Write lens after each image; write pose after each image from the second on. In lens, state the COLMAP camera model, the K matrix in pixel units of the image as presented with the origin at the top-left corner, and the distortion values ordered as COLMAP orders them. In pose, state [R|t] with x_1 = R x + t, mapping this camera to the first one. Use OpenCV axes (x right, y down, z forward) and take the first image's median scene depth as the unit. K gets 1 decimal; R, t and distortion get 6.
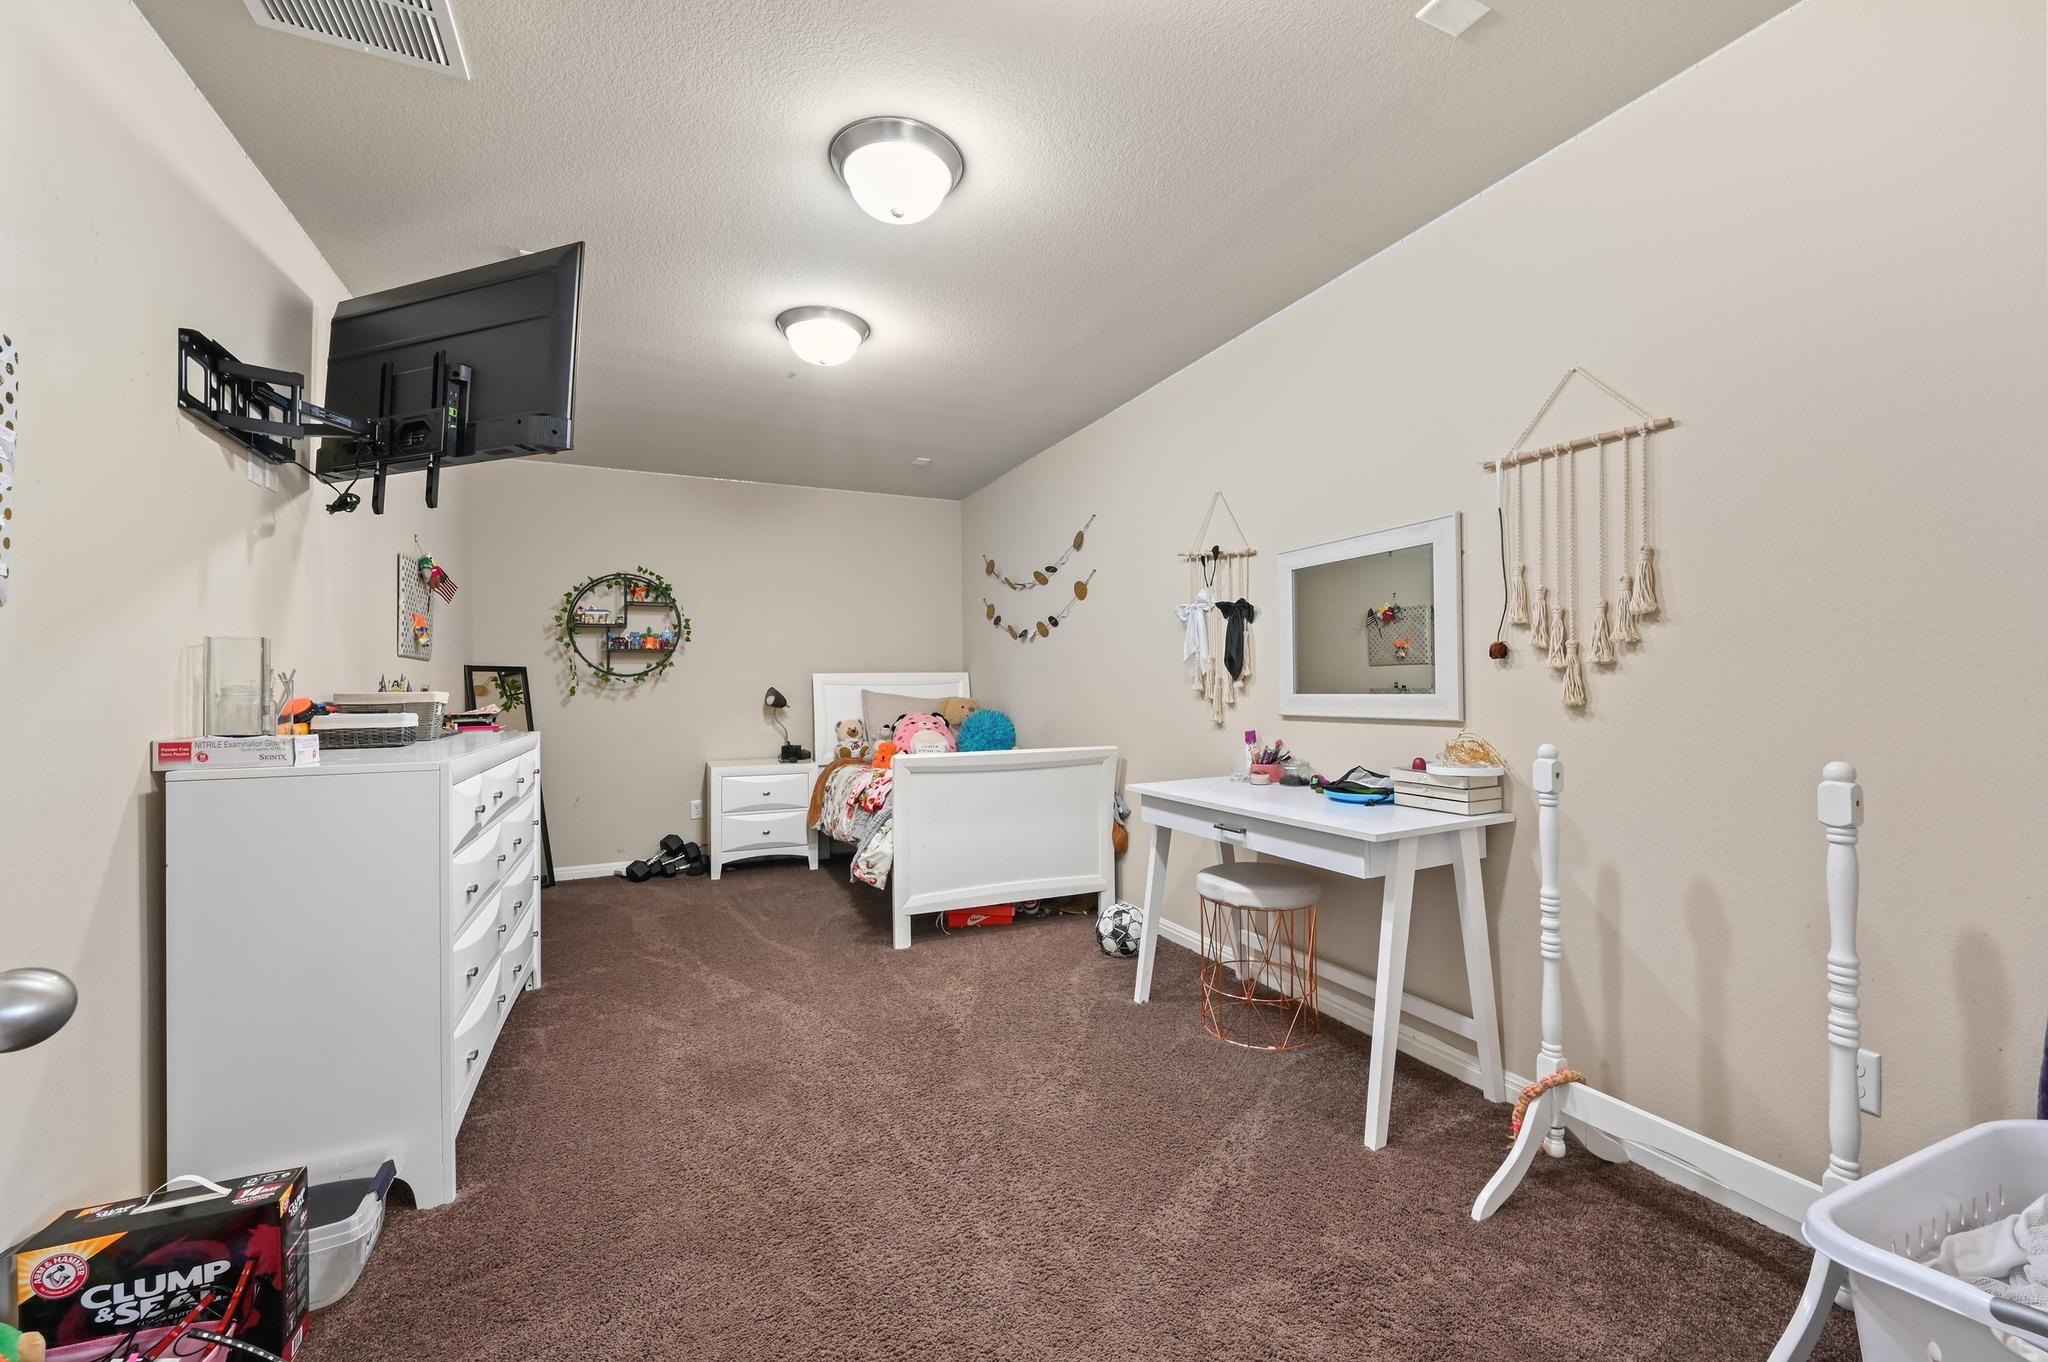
lens RADIAL K [[810.9, 0, 1017.1], [0, 810.9, 682.7], [0, 0, 1]] dist [0.000653, -0.001061]
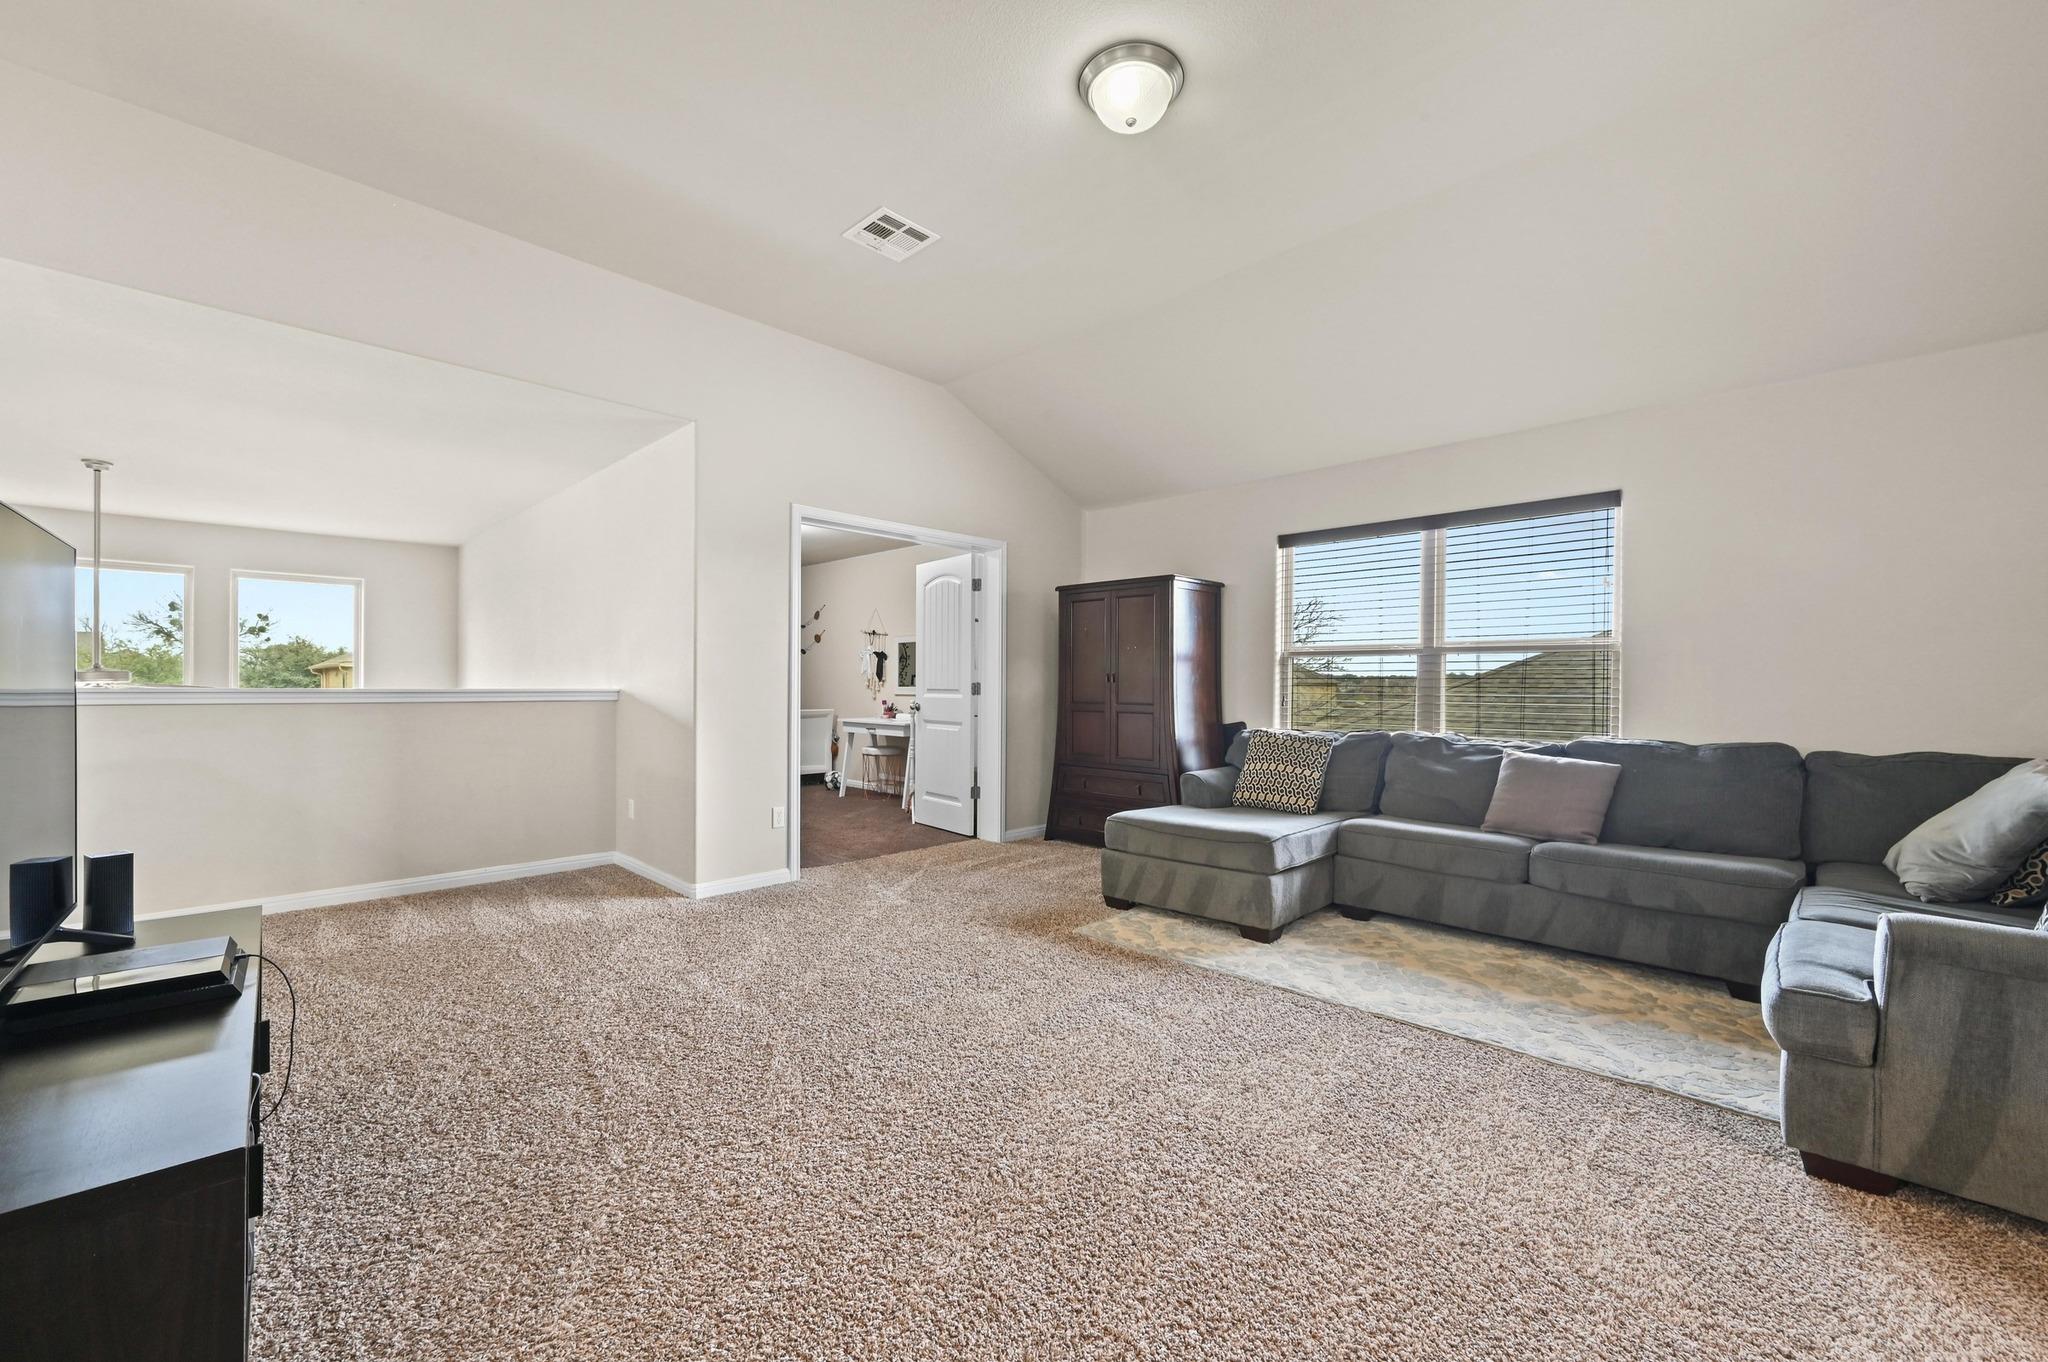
lens RADIAL K [[810.9, 0, 1031.4], [0, 810.9, 686.7], [0, 0, 1]] dist [0.000653, -0.001061]
pose [[0.932911, 0.014272, 0.359825, -0.224901], [-0.016831, 0.999850, 0.003980, -0.004384], [-0.359714, -0.009769, 0.933012, -1.659687]]
